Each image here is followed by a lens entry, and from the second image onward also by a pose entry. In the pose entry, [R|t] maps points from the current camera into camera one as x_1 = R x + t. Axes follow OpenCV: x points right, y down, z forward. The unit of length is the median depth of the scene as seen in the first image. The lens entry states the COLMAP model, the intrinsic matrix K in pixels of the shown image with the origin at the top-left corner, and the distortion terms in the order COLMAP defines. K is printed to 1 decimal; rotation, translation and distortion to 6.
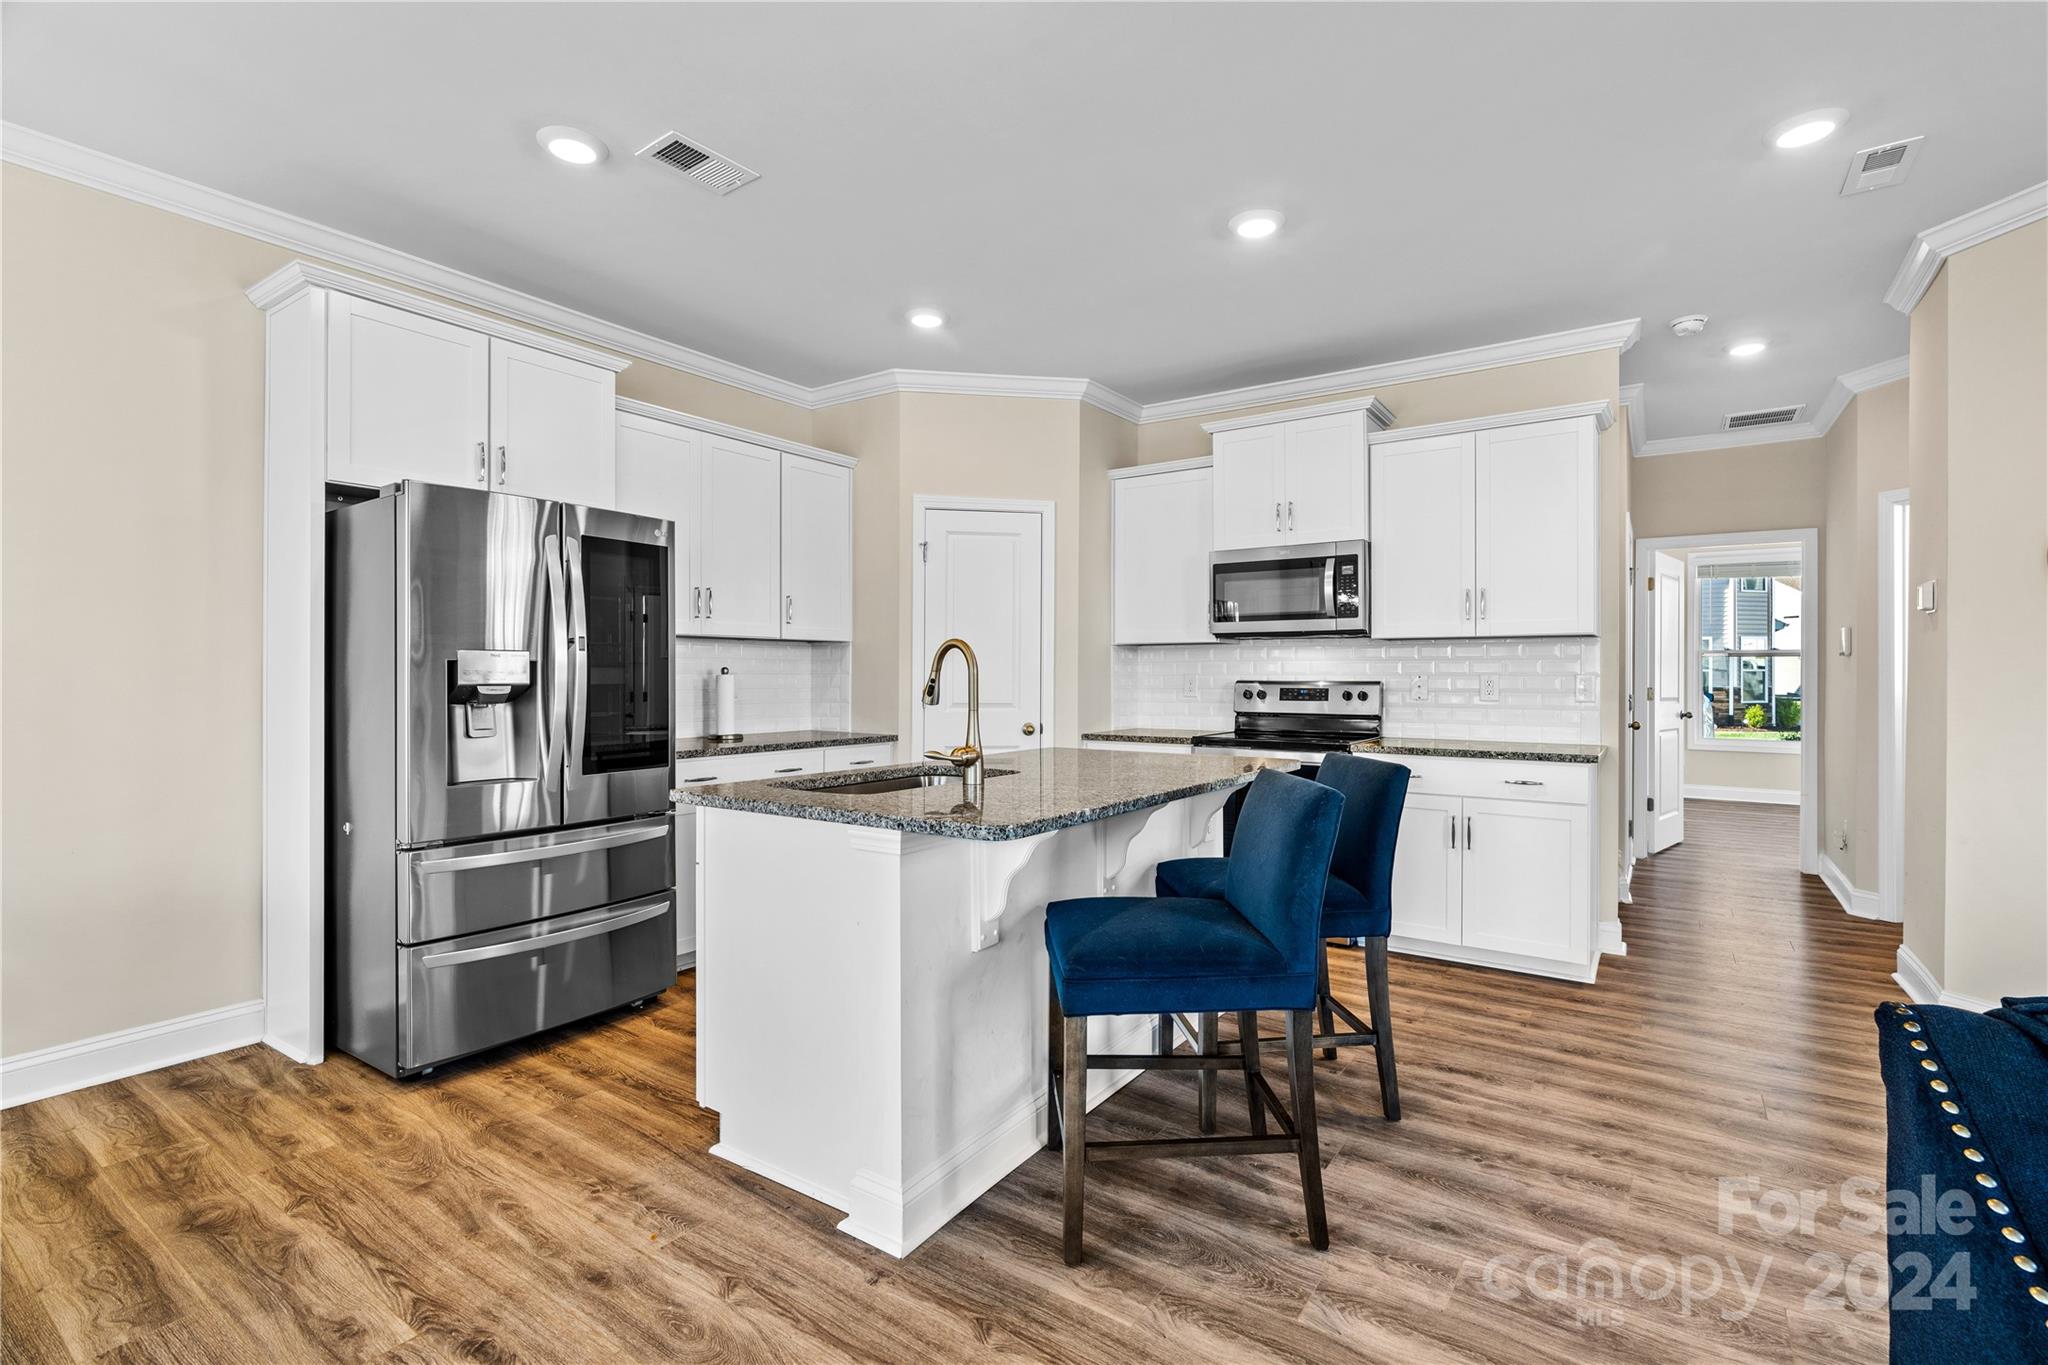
lens RADIAL K [[934.6, 0, 1016.0], [0, 934.6, 679.7], [0, 0, 1]] dist [-0.006537, -0.000204]
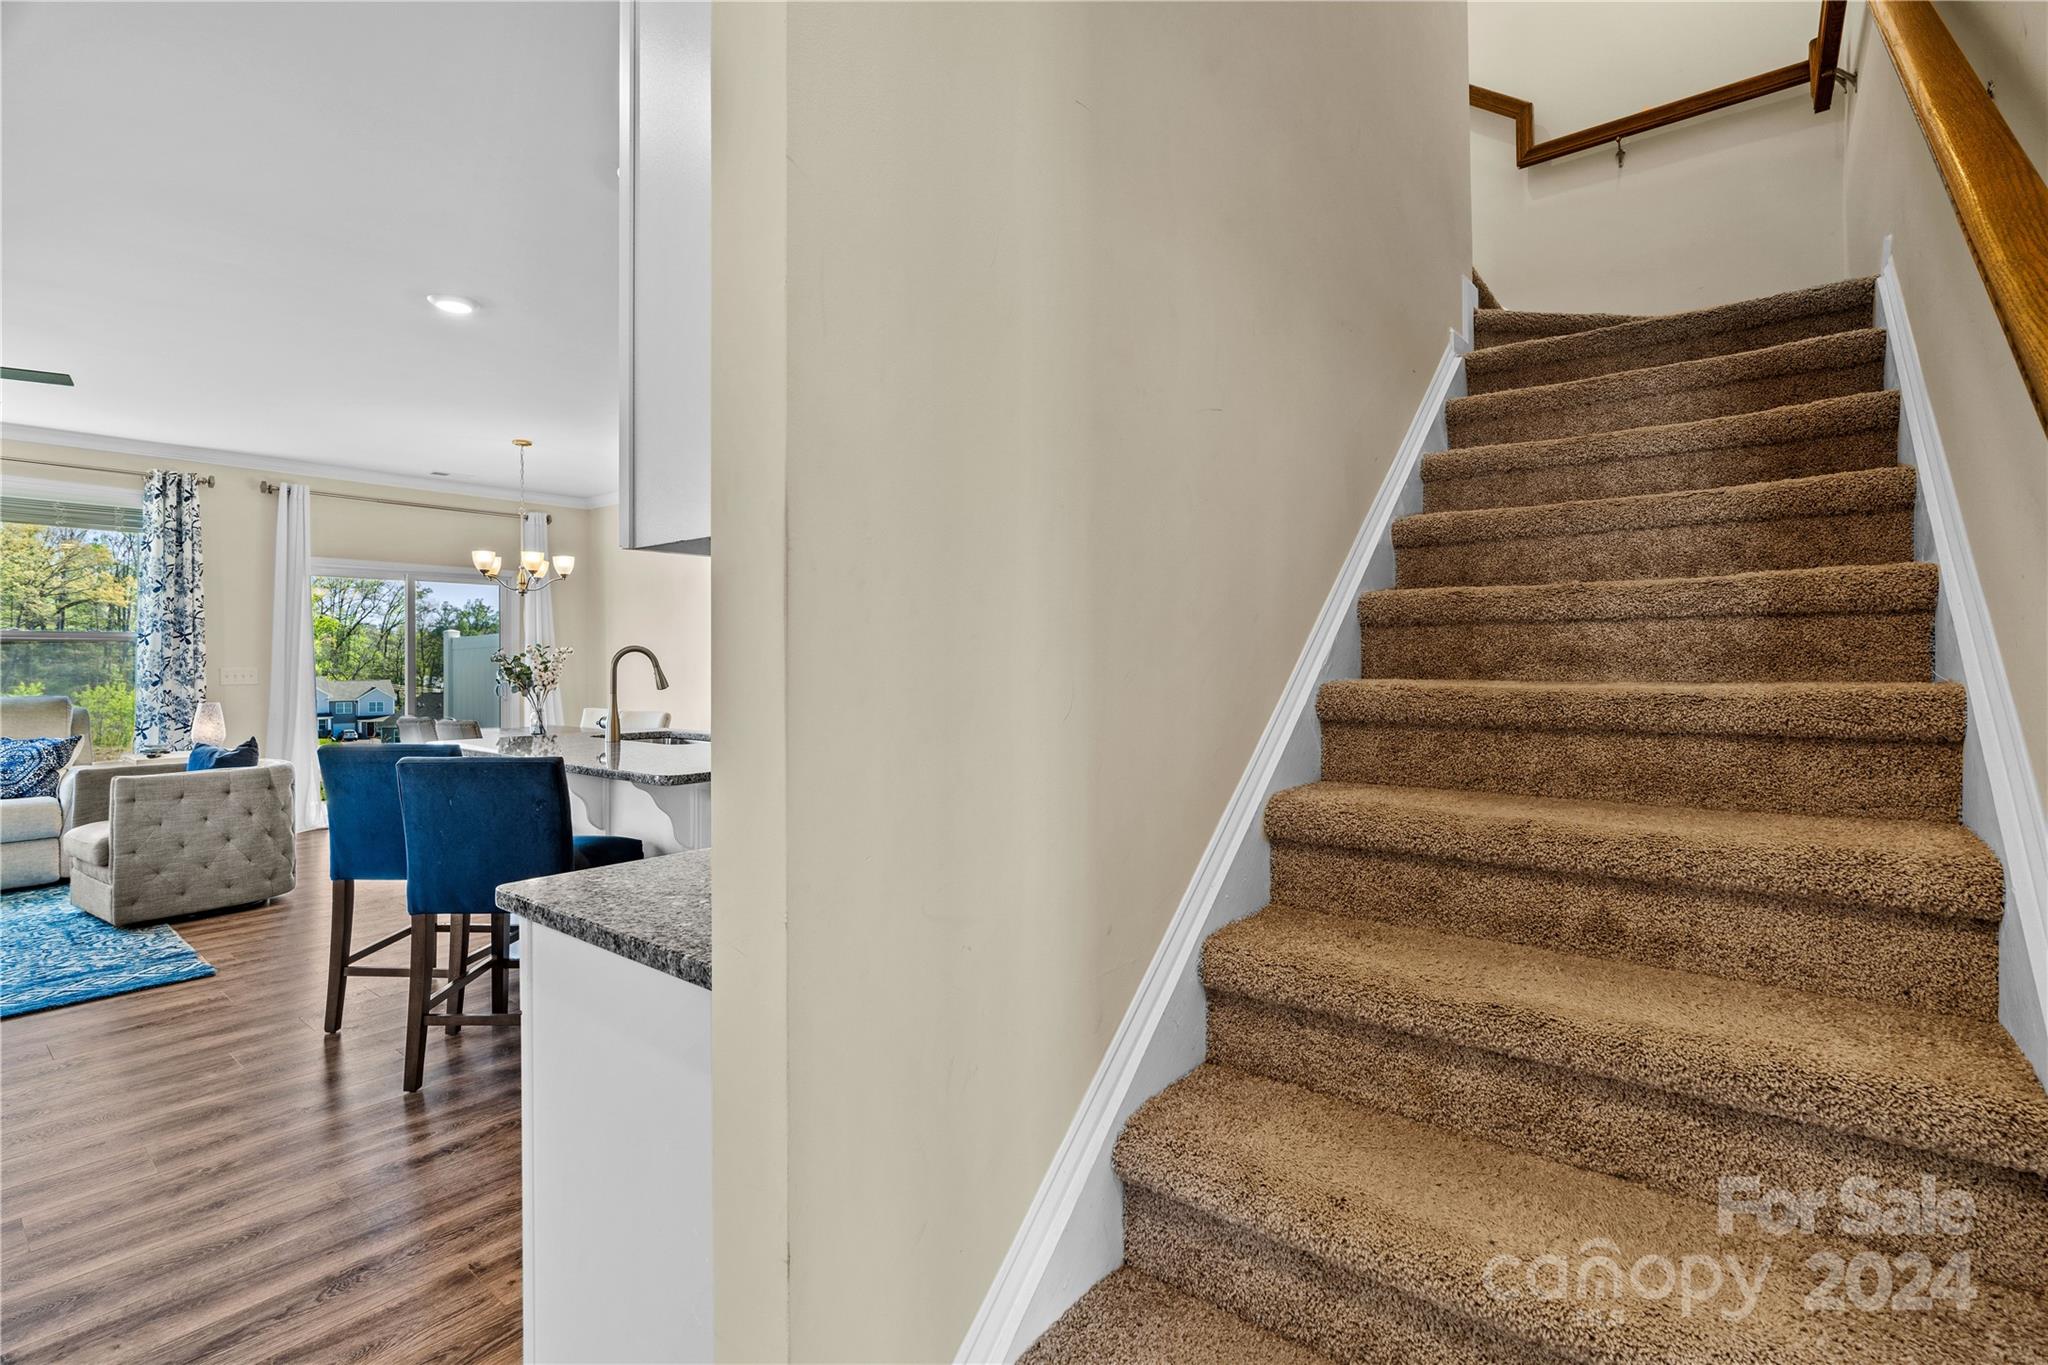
lens RADIAL K [[926.8, 0, 1026.6], [0, 926.8, 654.9], [0, 0, 1]] dist [-0.007381, 0.001302]
pose [[-0.062837, -0.007044, -0.997999, 1.276467], [-0.001050, 0.999975, -0.006991, -0.017445], [0.998023, 0.000609, -0.062842, 1.594044]]
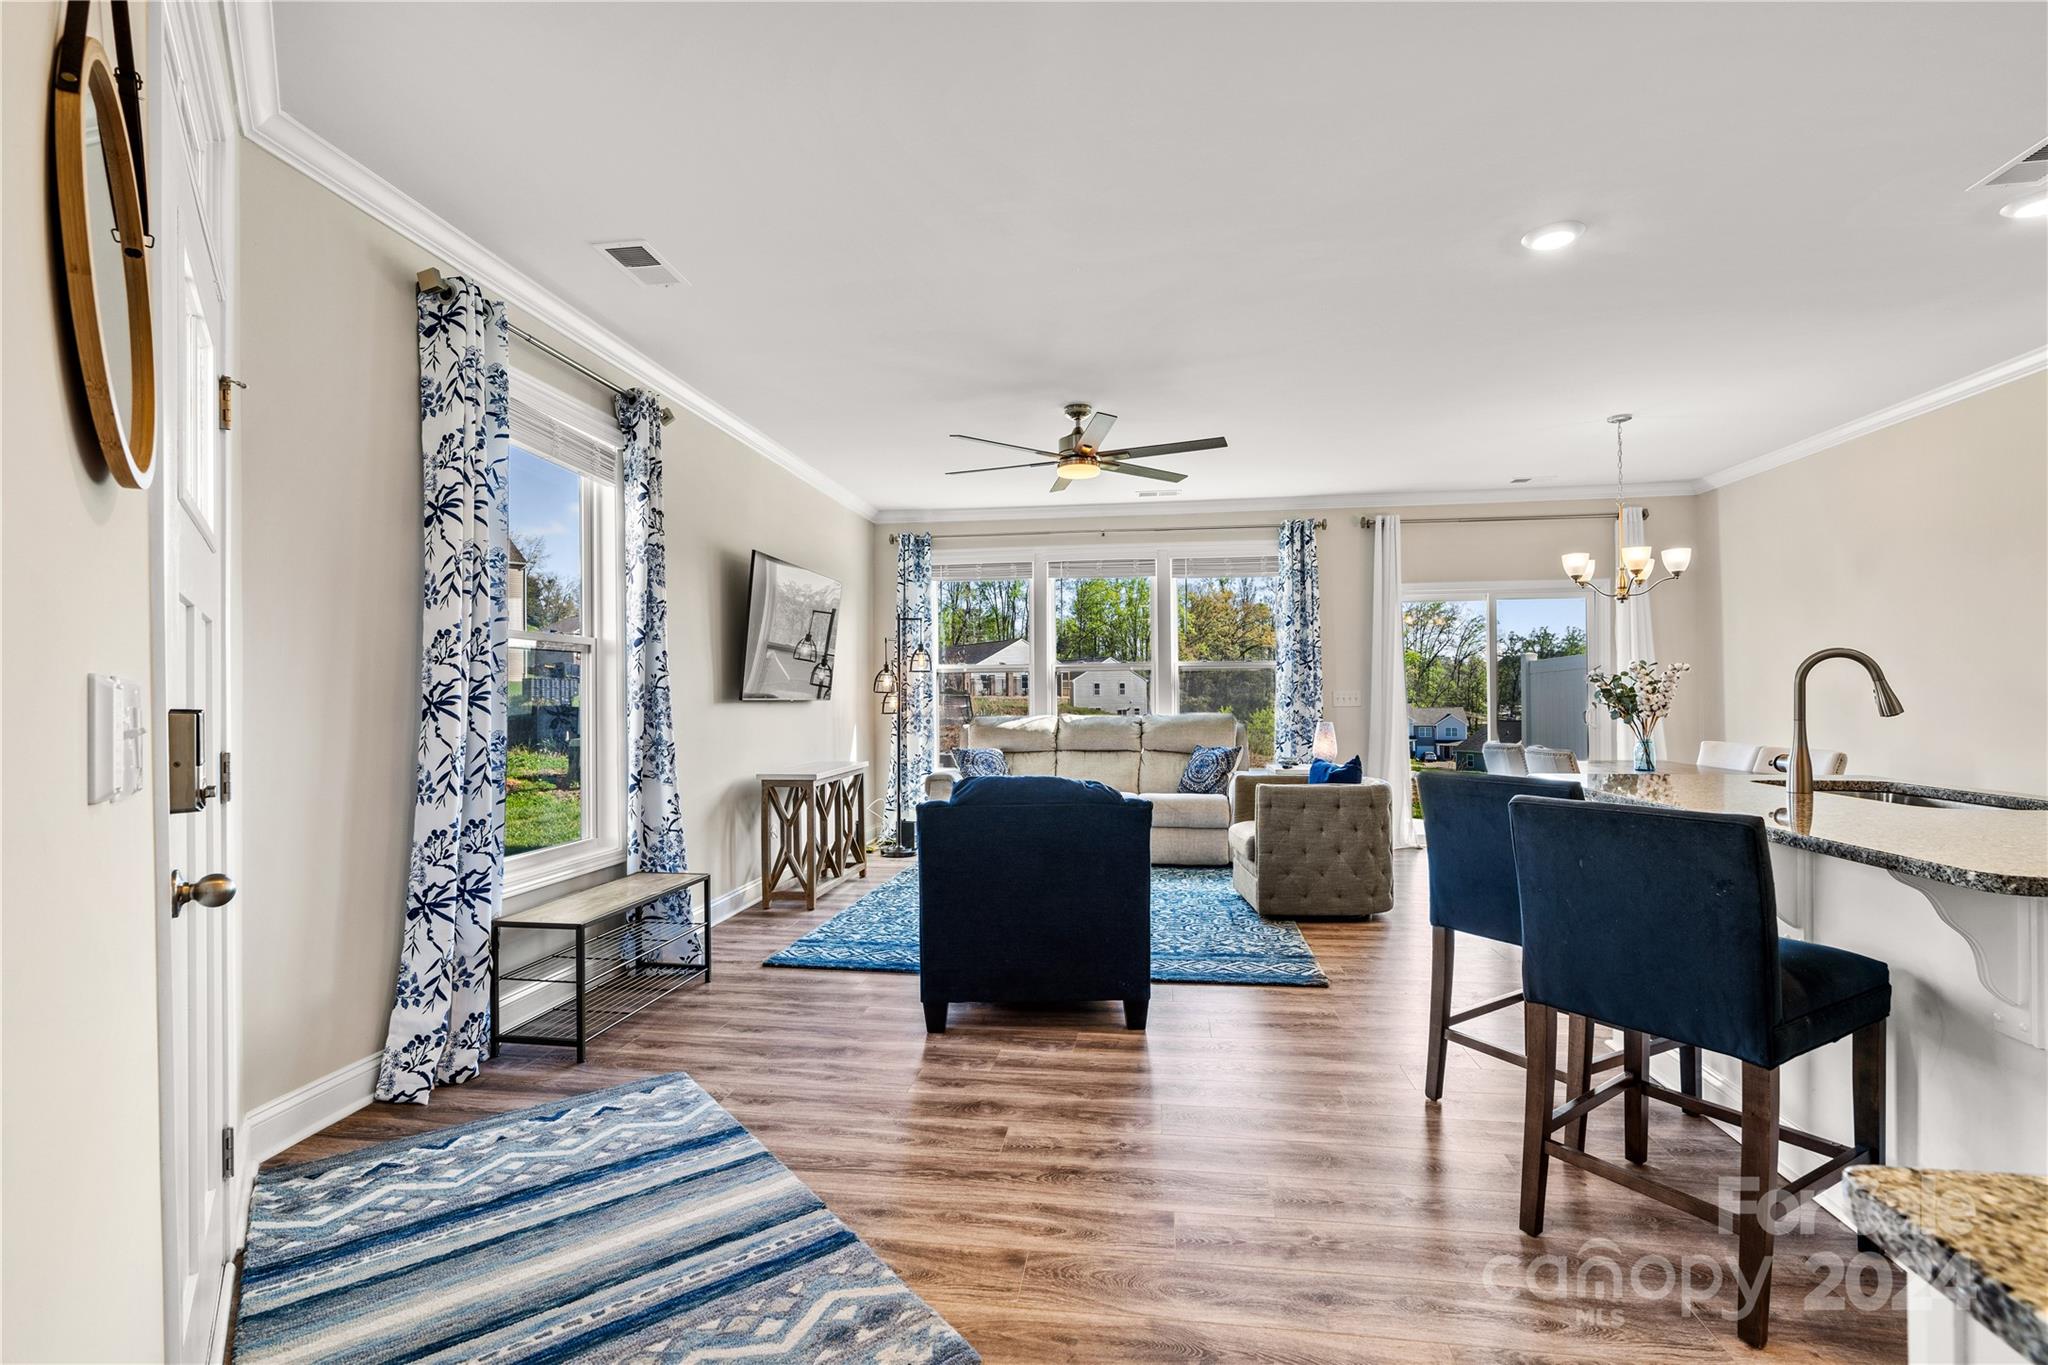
lens RADIAL K [[943.1, 0, 1017.3], [0, 943.1, 691.0], [0, 0, 1]] dist [-0.003127, 0.000163]
pose [[-0.894476, 0.003377, -0.447103, 1.052495], [0.004236, 0.999991, -0.000922, -0.000533], [0.447095, -0.002719, -0.894482, 1.384063]]
